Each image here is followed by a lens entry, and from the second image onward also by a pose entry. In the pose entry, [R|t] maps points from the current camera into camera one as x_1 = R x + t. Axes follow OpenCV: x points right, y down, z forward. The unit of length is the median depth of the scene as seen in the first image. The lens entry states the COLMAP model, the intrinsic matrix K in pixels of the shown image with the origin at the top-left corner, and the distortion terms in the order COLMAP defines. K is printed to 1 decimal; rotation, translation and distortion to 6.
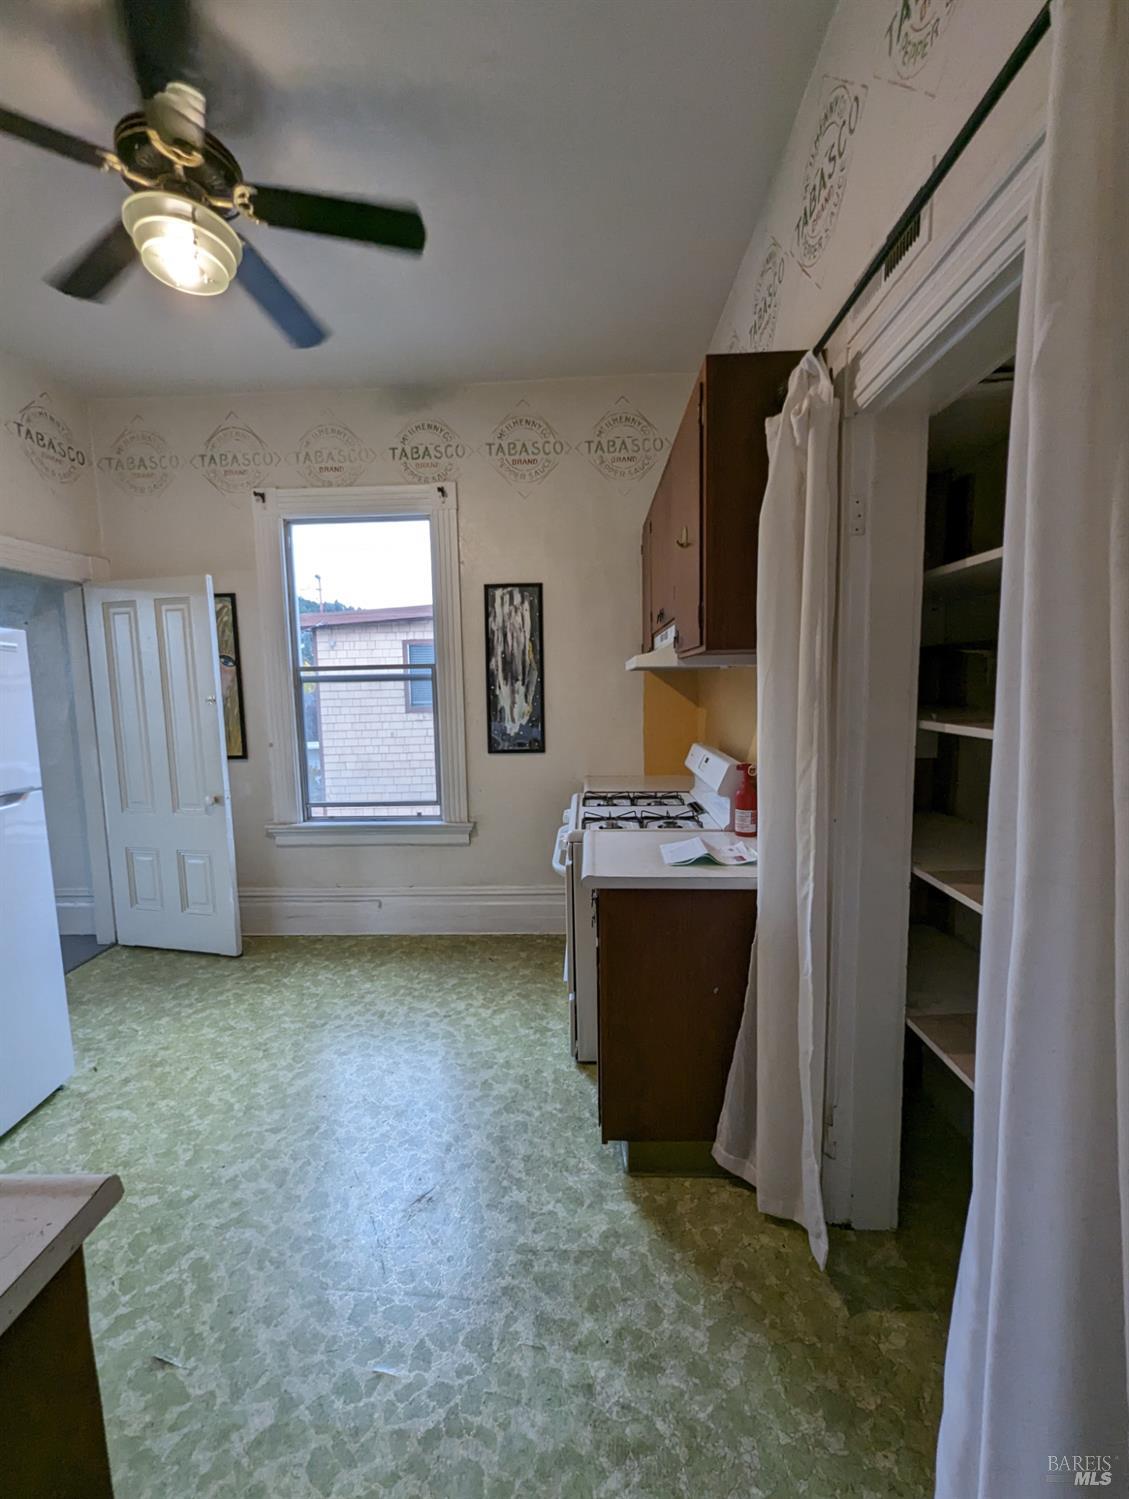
lens RADIAL K [[629.8, 0, 559.0], [0, 629.8, 750.8], [0, 0, 1]] dist [-0.000110, 0.000295]
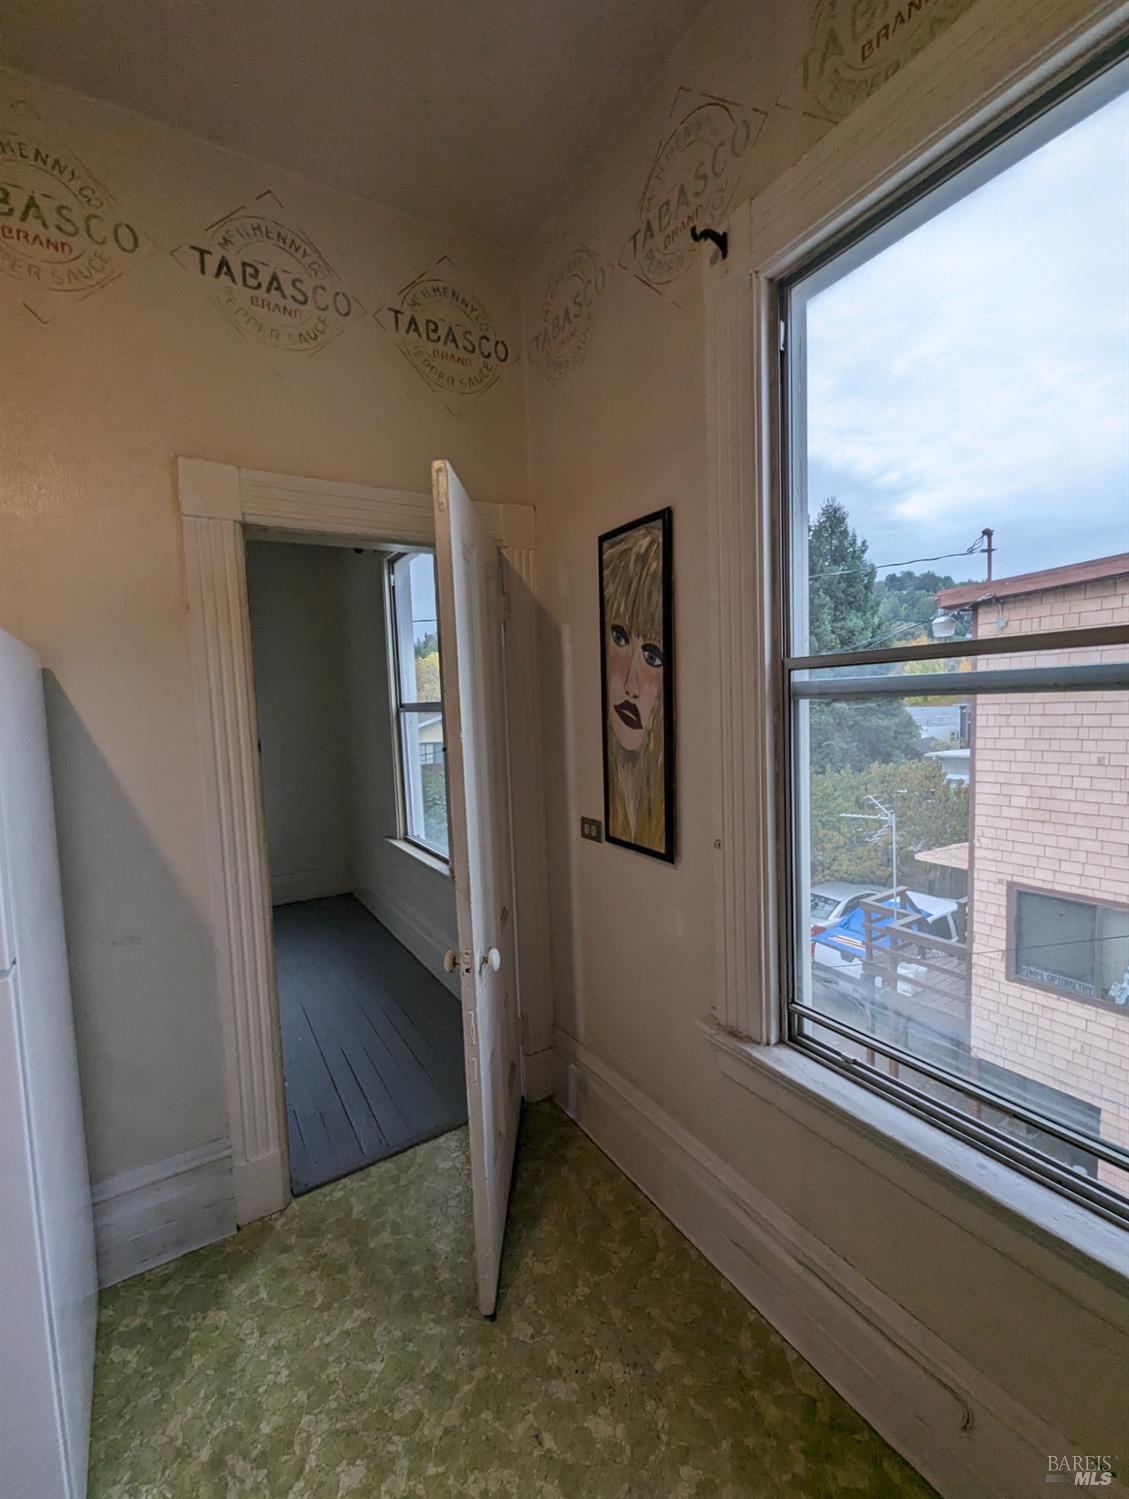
lens RADIAL K [[623.3, 0, 555.8], [0, 623.3, 750.0], [0, 0, 1]] dist [0.007310, -0.004424]
pose [[0.555573, 0.063320, -0.829053, -0.173972], [-0.061086, 0.997510, 0.035251, -0.085034], [0.829221, 0.031059, 0.558057, 0.690481]]
